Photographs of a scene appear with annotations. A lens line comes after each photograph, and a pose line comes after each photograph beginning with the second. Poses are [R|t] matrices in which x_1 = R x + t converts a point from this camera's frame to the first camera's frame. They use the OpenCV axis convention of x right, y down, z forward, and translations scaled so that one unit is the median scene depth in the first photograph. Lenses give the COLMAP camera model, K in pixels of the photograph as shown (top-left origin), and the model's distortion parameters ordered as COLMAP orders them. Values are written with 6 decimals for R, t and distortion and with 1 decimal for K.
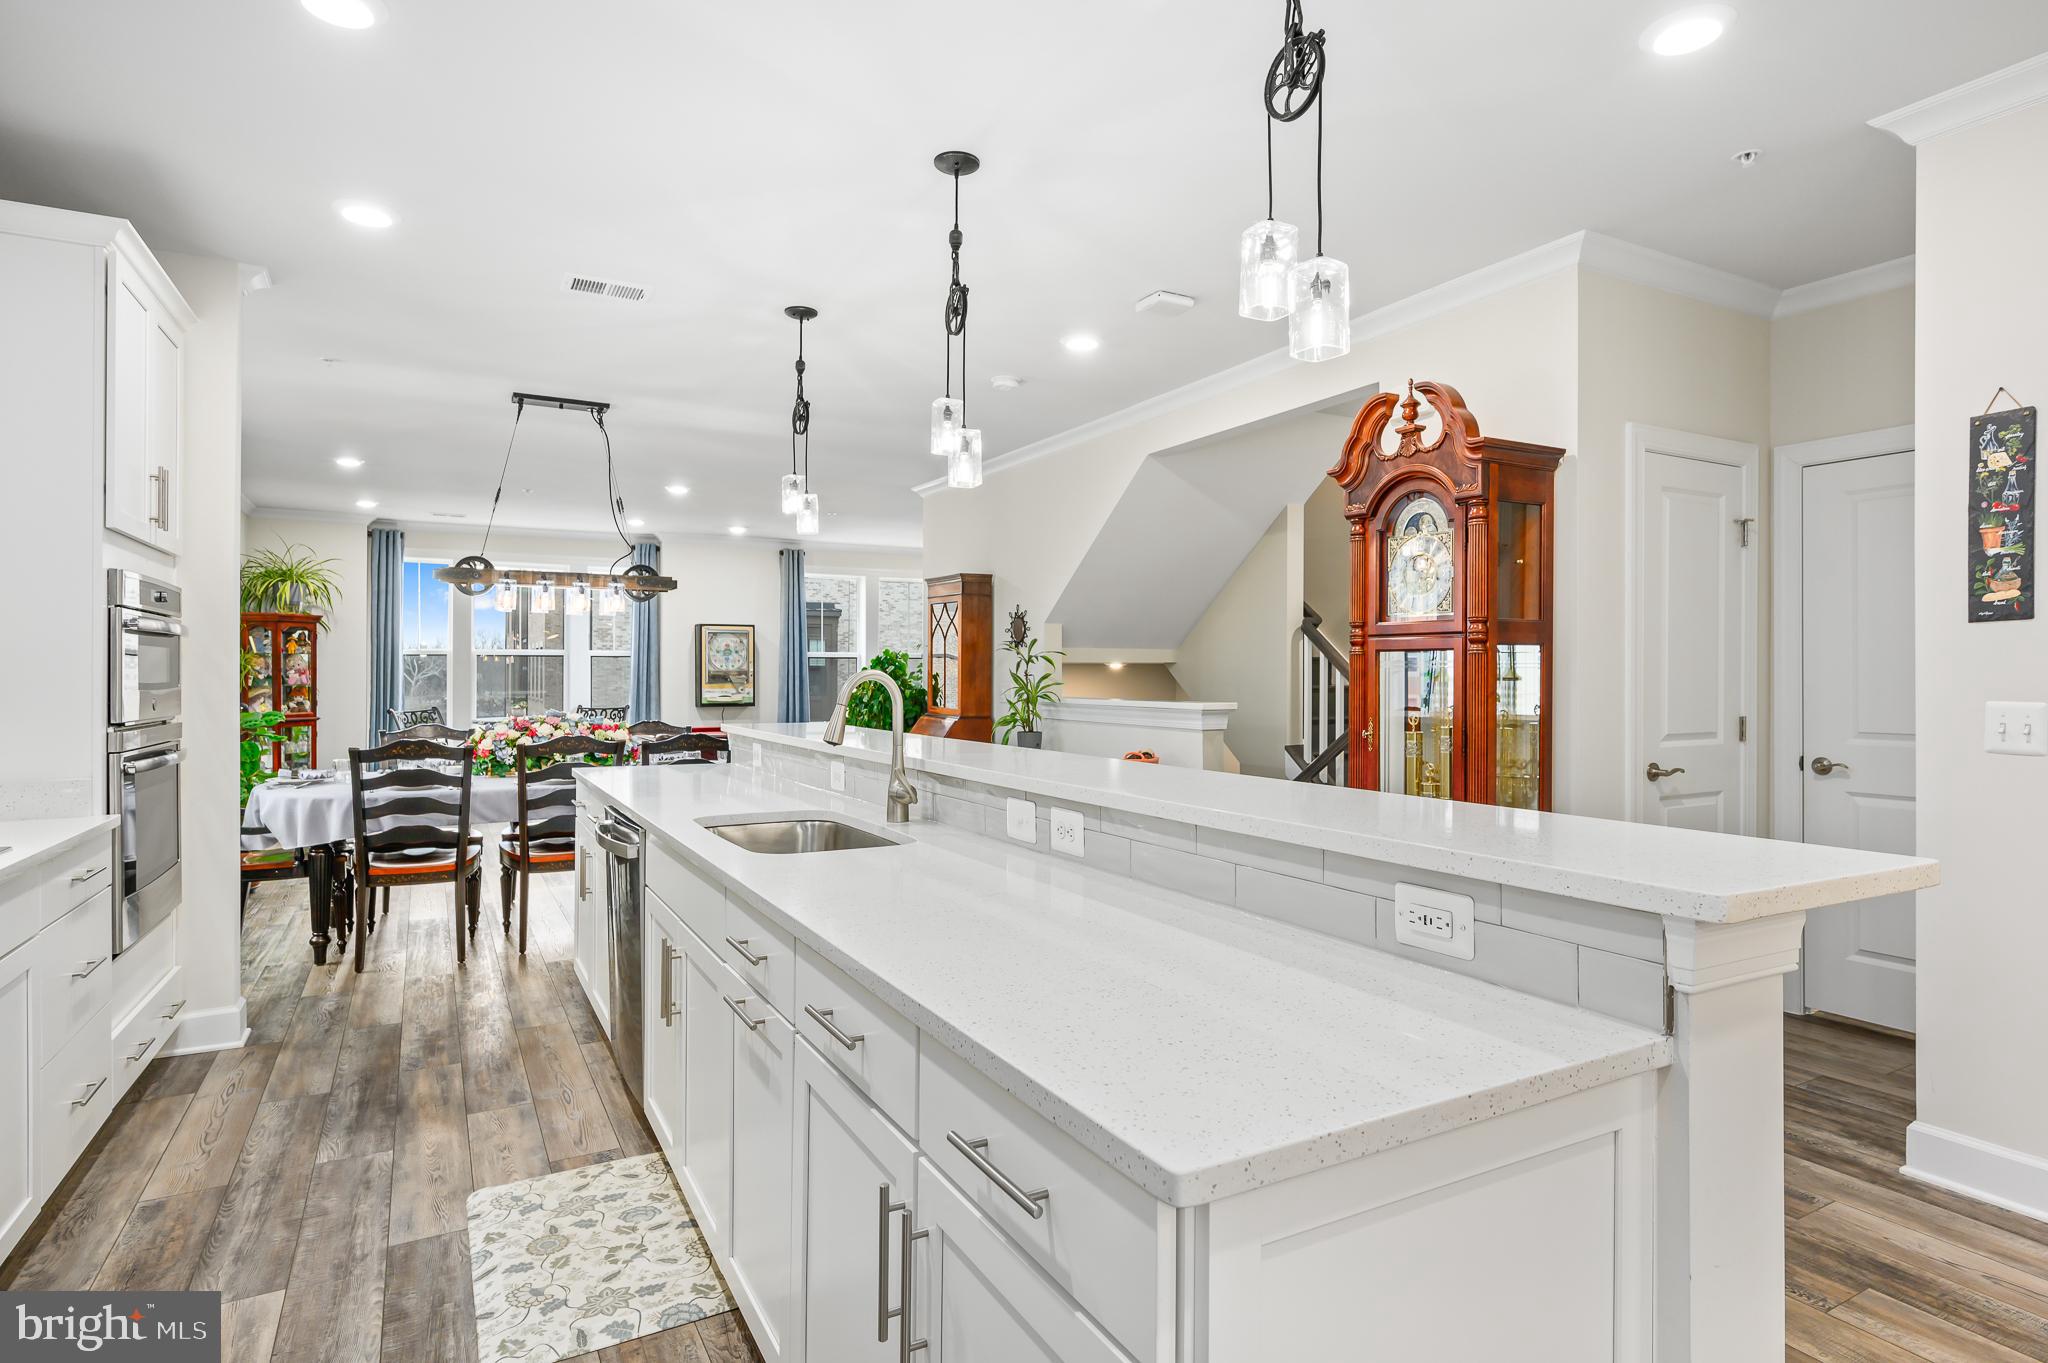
lens RADIAL K [[1080.0, 0, 1036.9], [0, 1080.0, 675.2], [0, 0, 1]] dist [-0.000620, -0.000310]
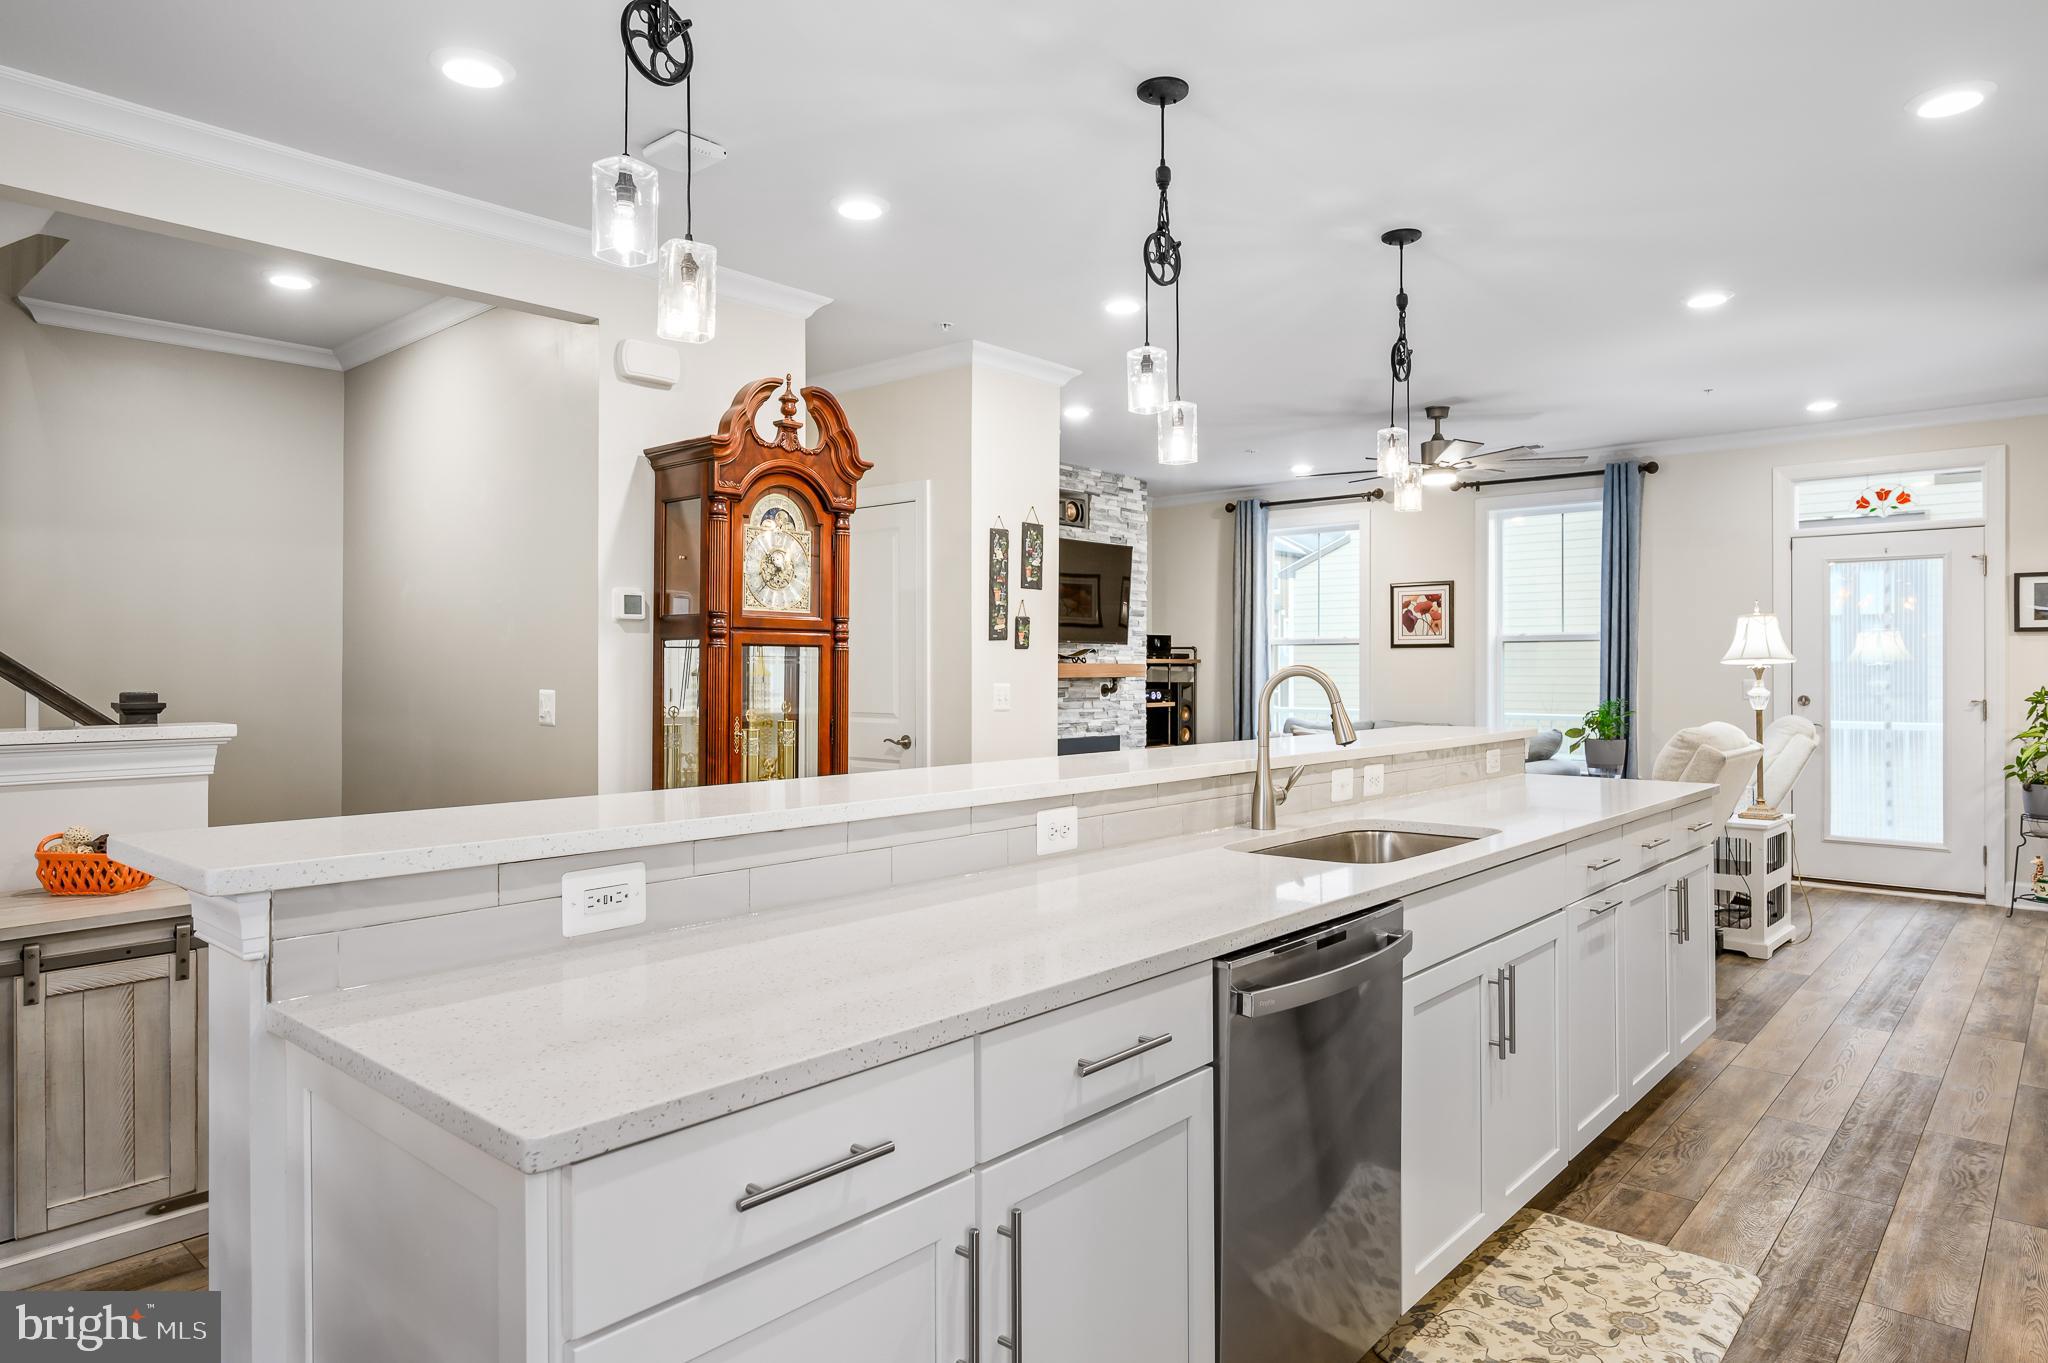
lens RADIAL K [[1219.2, 0, 1032.8], [0, 1219.2, 662.6], [0, 0, 1]] dist [-0.001900, 0.001724]
pose [[-0.328320, 0.003418, 0.944561, -0.809037], [0.001452, 0.999994, -0.003114, -0.003192], [-0.944566, 0.000349, -0.328323, 1.175742]]
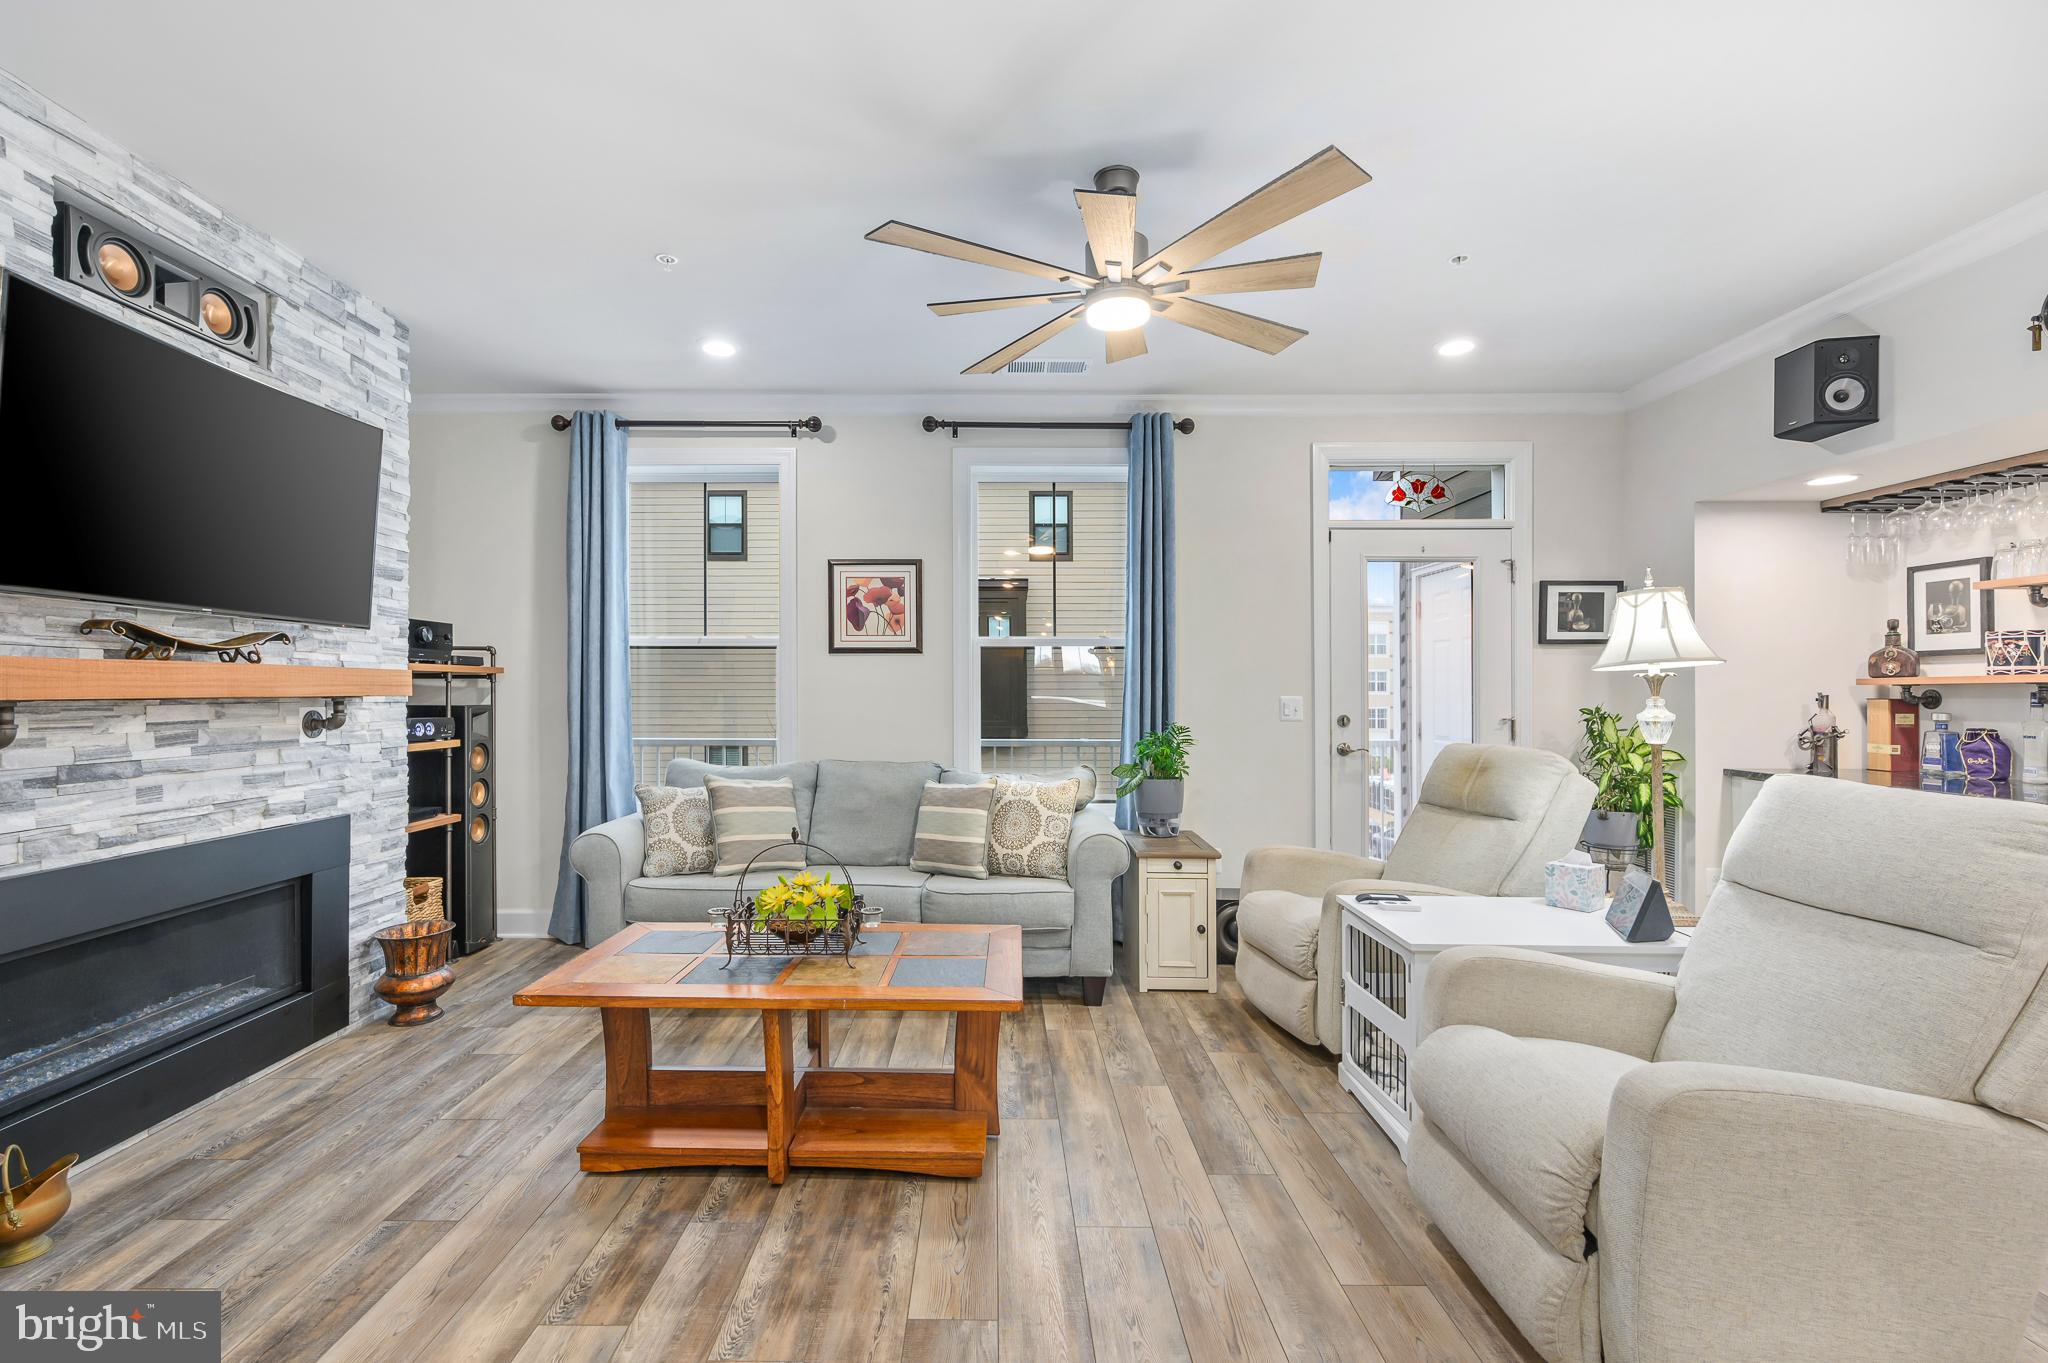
lens RADIAL K [[906.4, 0, 982.8], [0, 906.4, 683.8], [0, 0, 1]] dist [0.000761, 0.000366]
pose [[-0.865977, 0.002402, 0.500078, 0.455146], [-0.001254, 0.999975, -0.006975, 0.011873], [-0.500082, -0.006667, -0.865952, 0.670902]]
